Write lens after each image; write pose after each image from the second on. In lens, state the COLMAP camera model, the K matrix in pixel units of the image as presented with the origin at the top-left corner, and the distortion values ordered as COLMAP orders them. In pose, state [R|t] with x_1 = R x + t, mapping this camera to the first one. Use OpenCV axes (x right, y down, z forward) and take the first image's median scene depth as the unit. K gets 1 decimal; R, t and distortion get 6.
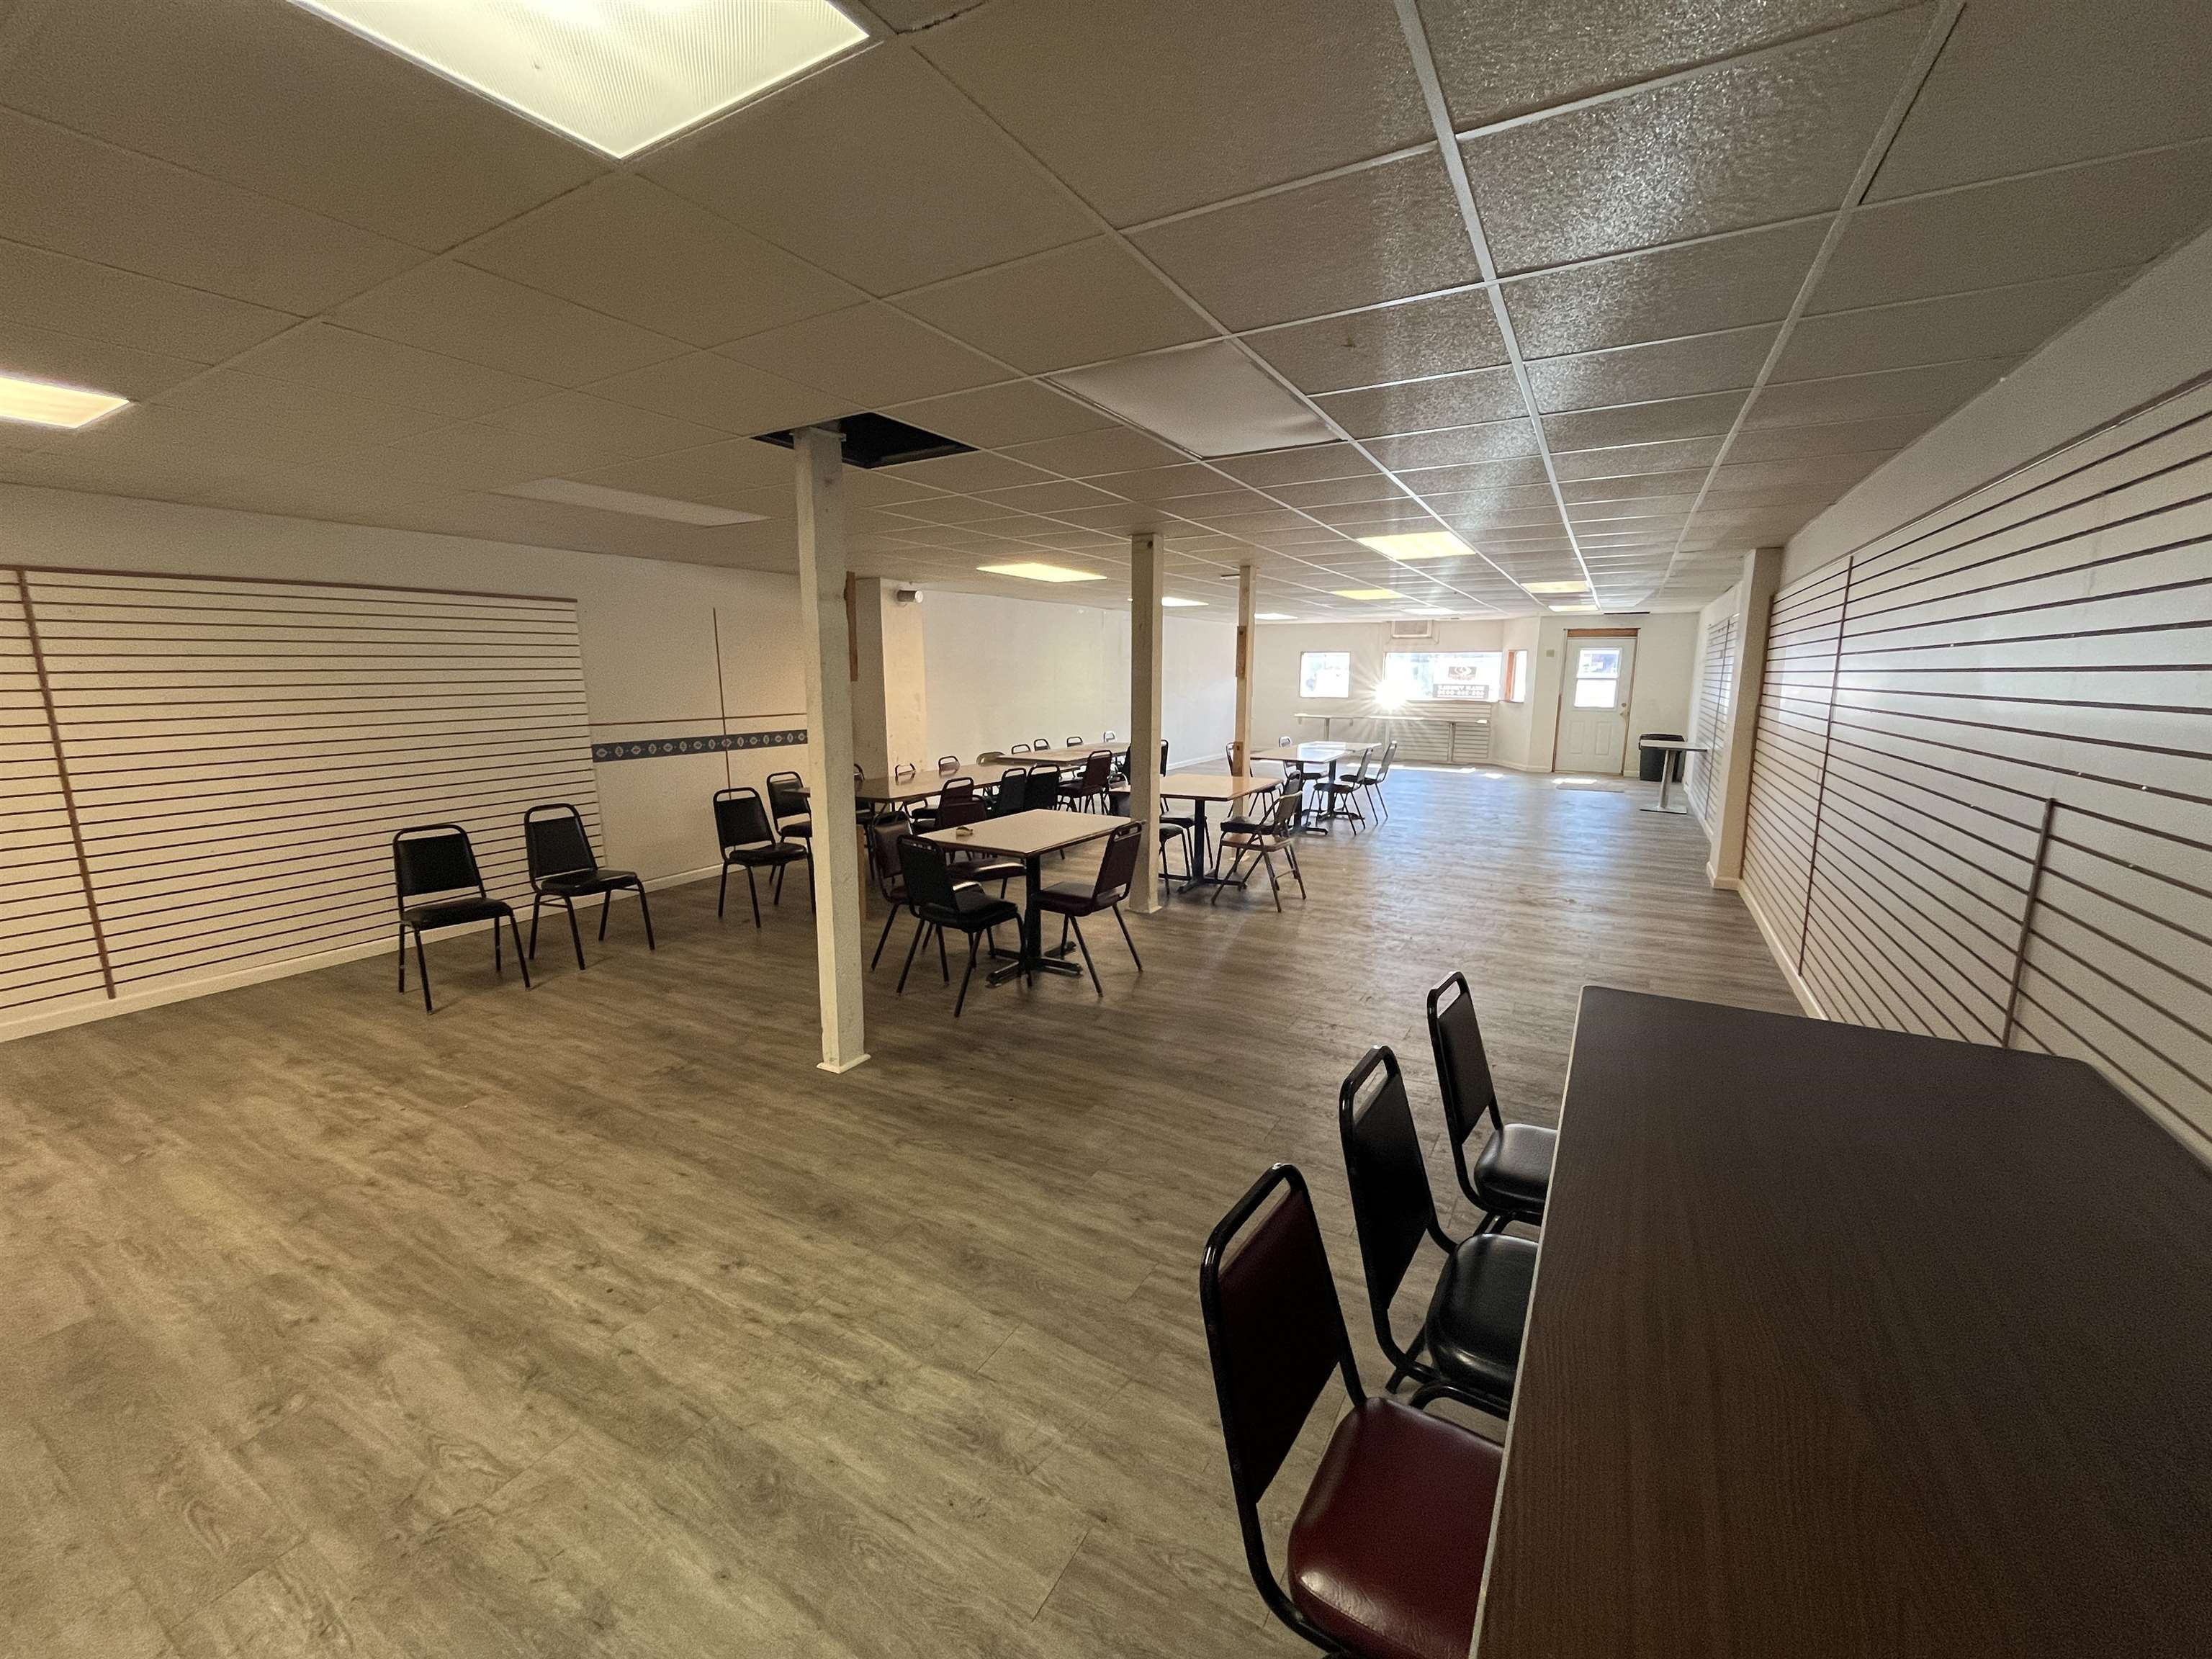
lens RADIAL K [[893.5, 0, 1097.7], [0, 893.5, 830.9], [0, 0, 1]] dist [-0.006239, 0.002087]
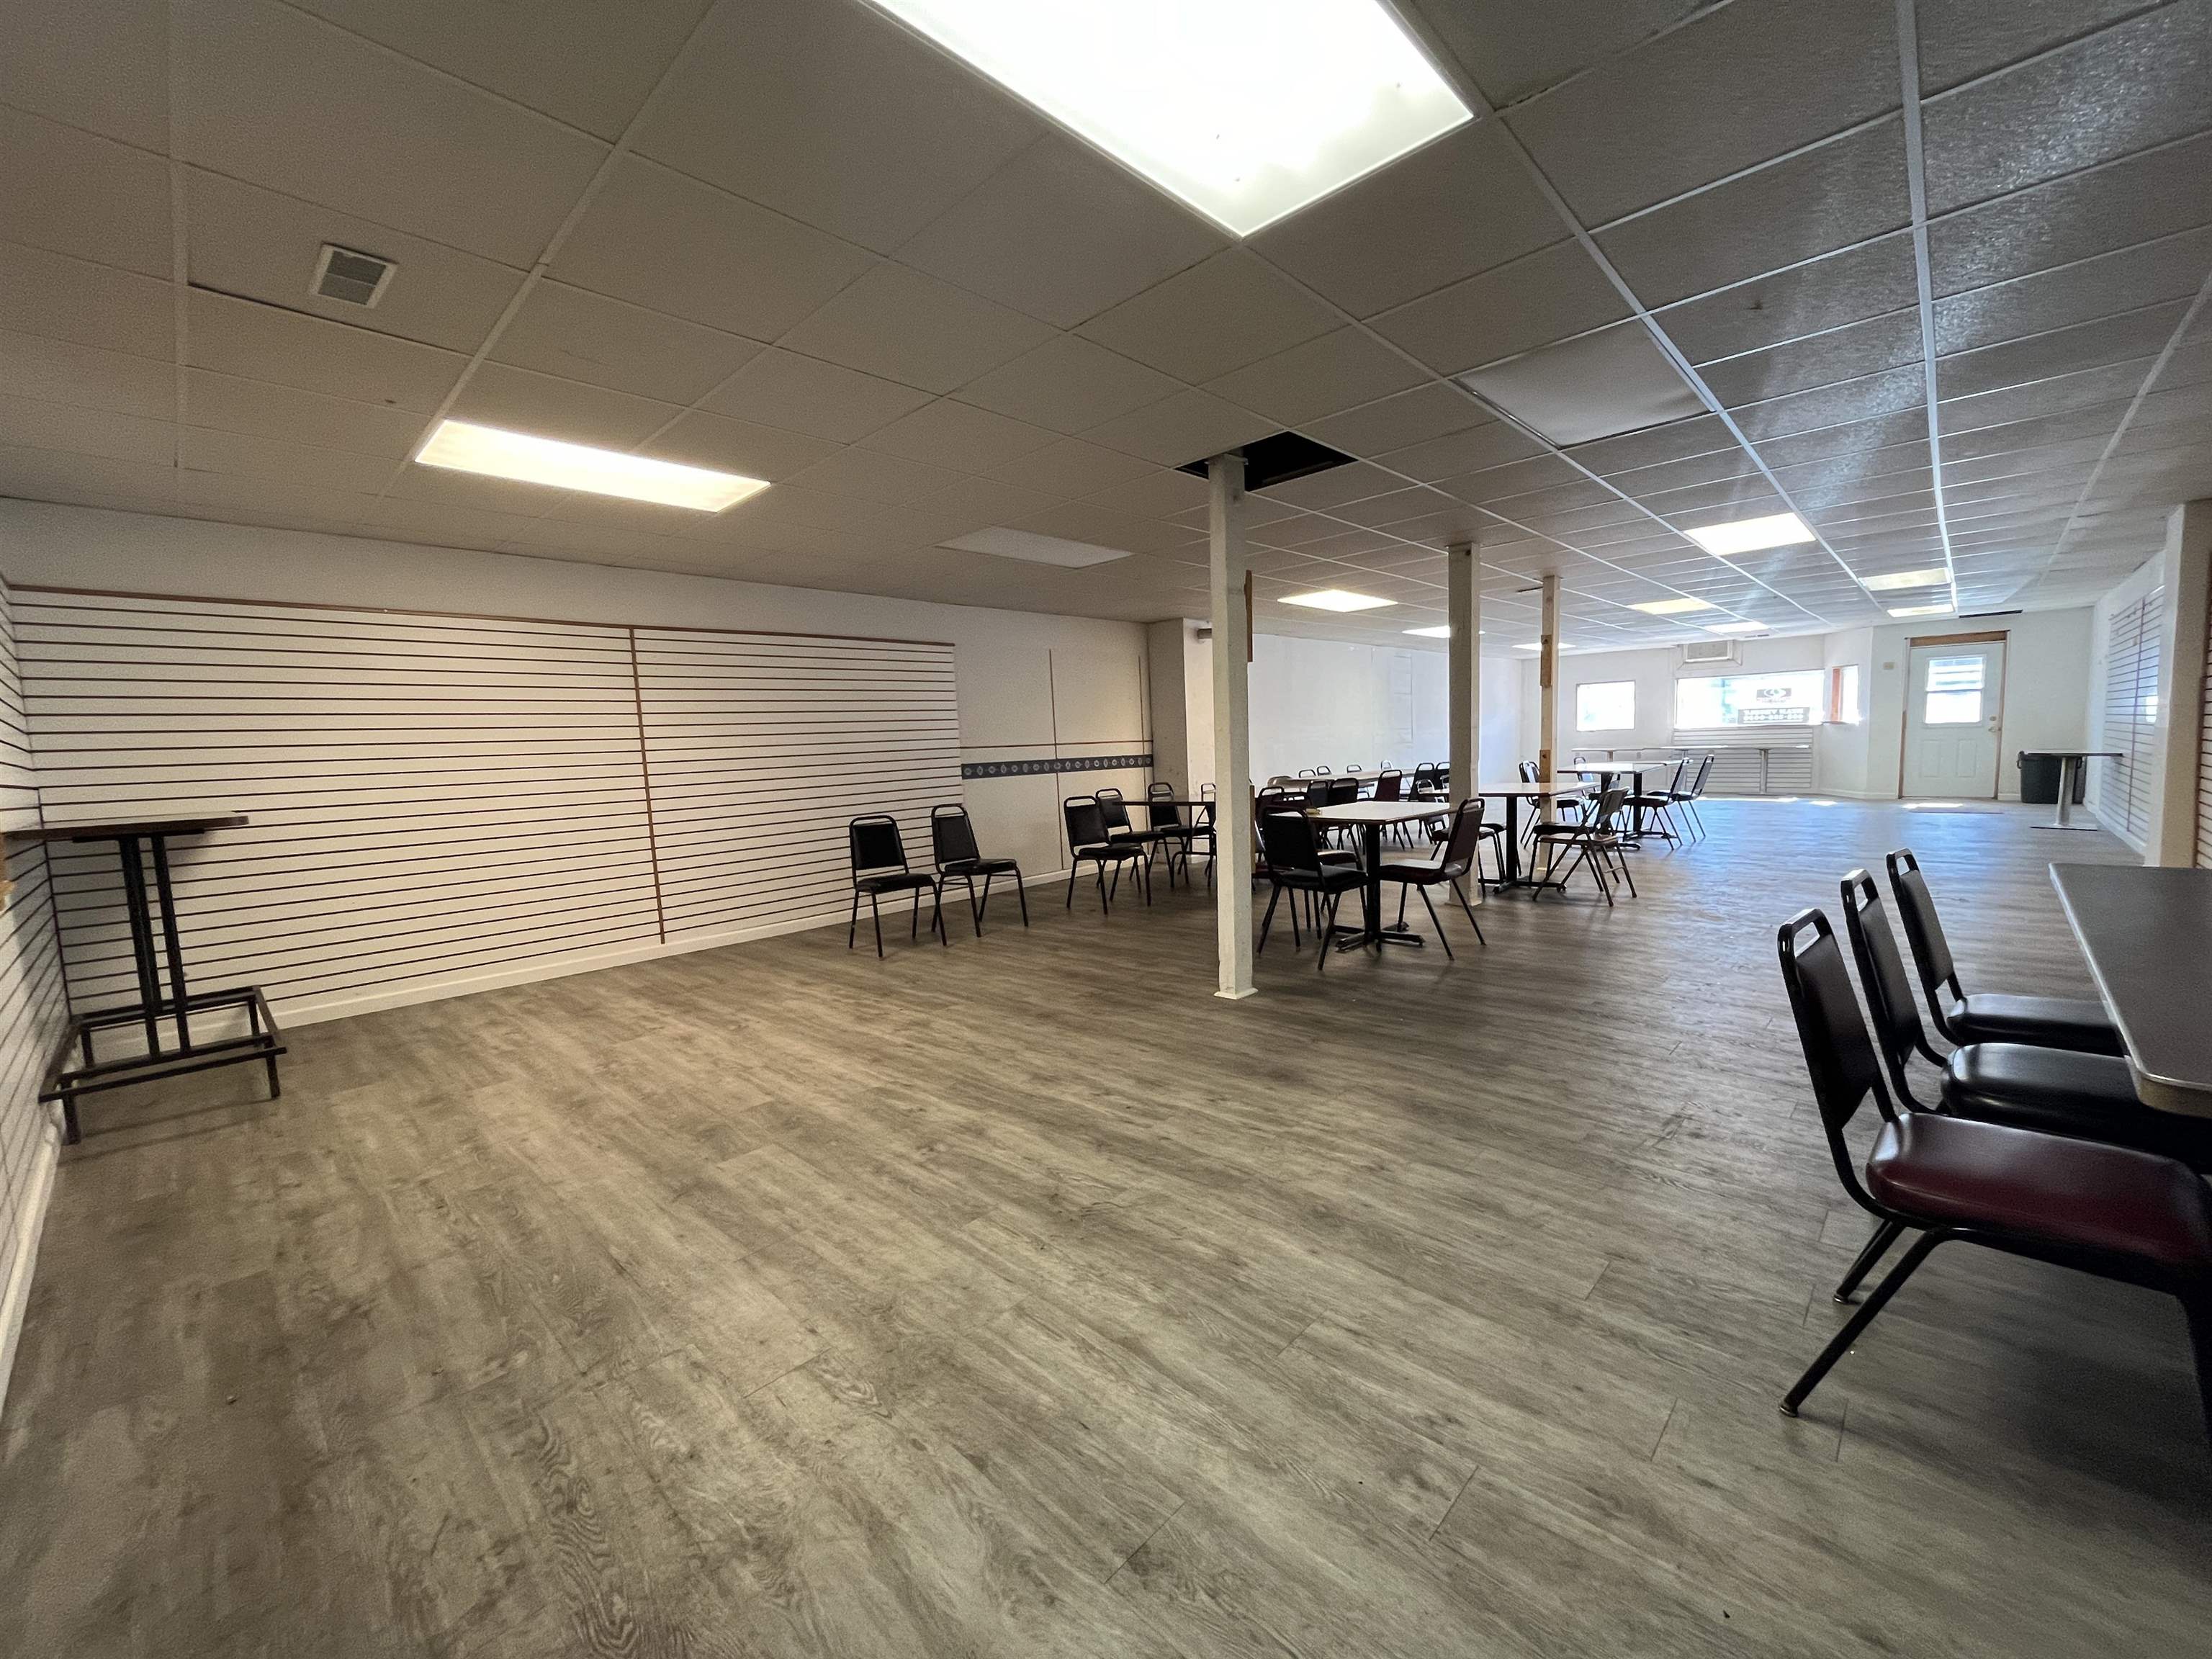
lens RADIAL K [[893.5, 0, 1100.8], [0, 893.5, 828.6], [0, 0, 1]] dist [-0.006239, 0.002087]
pose [[0.969638, -0.014982, -0.244084, -0.144390], [-0.003868, 0.997057, -0.076566, 0.116435], [0.244513, 0.075185, 0.966727, -0.142699]]
